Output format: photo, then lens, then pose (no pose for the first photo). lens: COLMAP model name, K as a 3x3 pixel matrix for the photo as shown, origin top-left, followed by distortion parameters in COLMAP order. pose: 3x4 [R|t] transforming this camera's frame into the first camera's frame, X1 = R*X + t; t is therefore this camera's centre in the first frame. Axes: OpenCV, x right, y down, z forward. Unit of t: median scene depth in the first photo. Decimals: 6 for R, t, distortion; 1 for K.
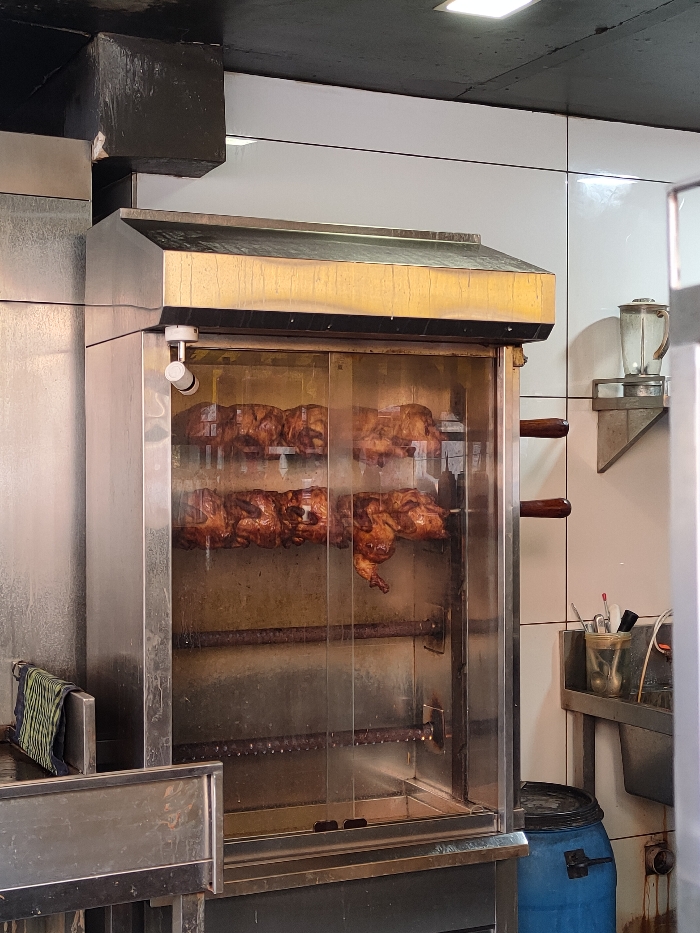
lens RADIAL K [[1432.2, 0, 350.0], [0, 1432.2, 466.5], [0, 0, 1]] dist [0.046931, -0.003978]
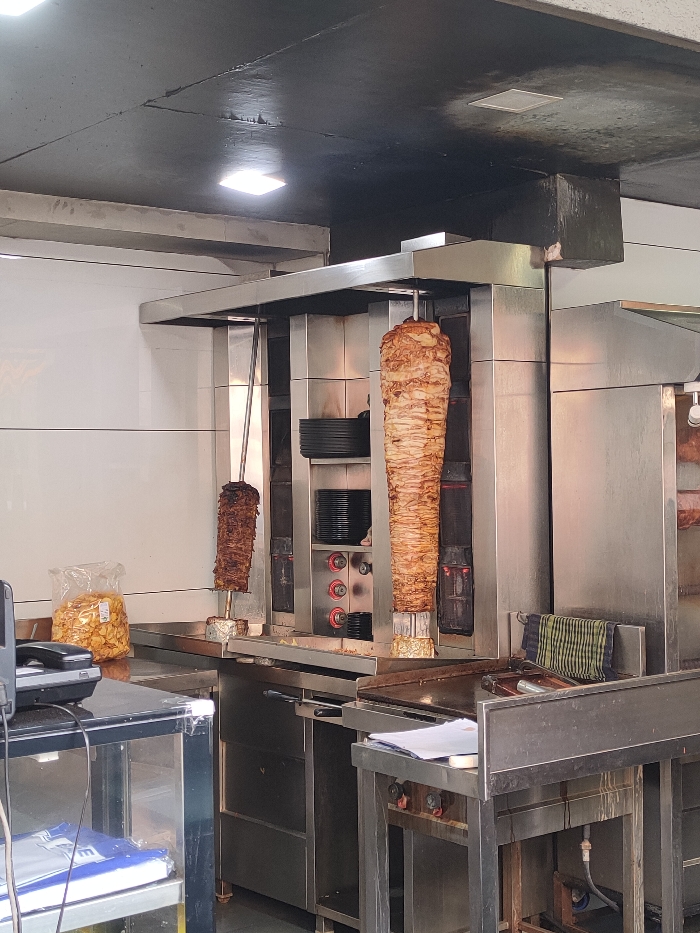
lens RADIAL K [[1432.2, 0, 350.0], [0, 1432.2, 466.5], [0, 0, 1]] dist [0.046931, -0.003978]
pose [[0.982762, -0.011121, 0.184541, -0.644144], [0.012649, 0.999895, -0.007102, -0.001253], [-0.184442, 0.009314, 0.982799, -0.367144]]
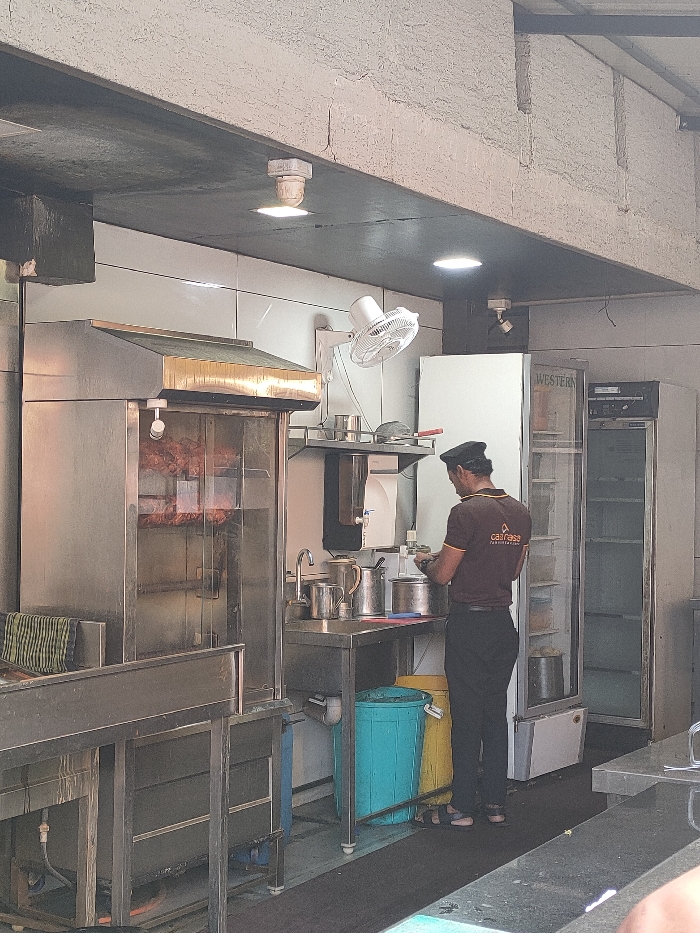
lens RADIAL K [[1432.2, 0, 350.0], [0, 1432.2, 466.5], [0, 0, 1]] dist [0.046931, -0.003978]
pose [[0.850920, 0.013750, 0.525116, -0.679982], [-0.010891, 0.999904, -0.008534, -0.005521], [-0.525183, 0.001543, 0.850988, -0.459835]]
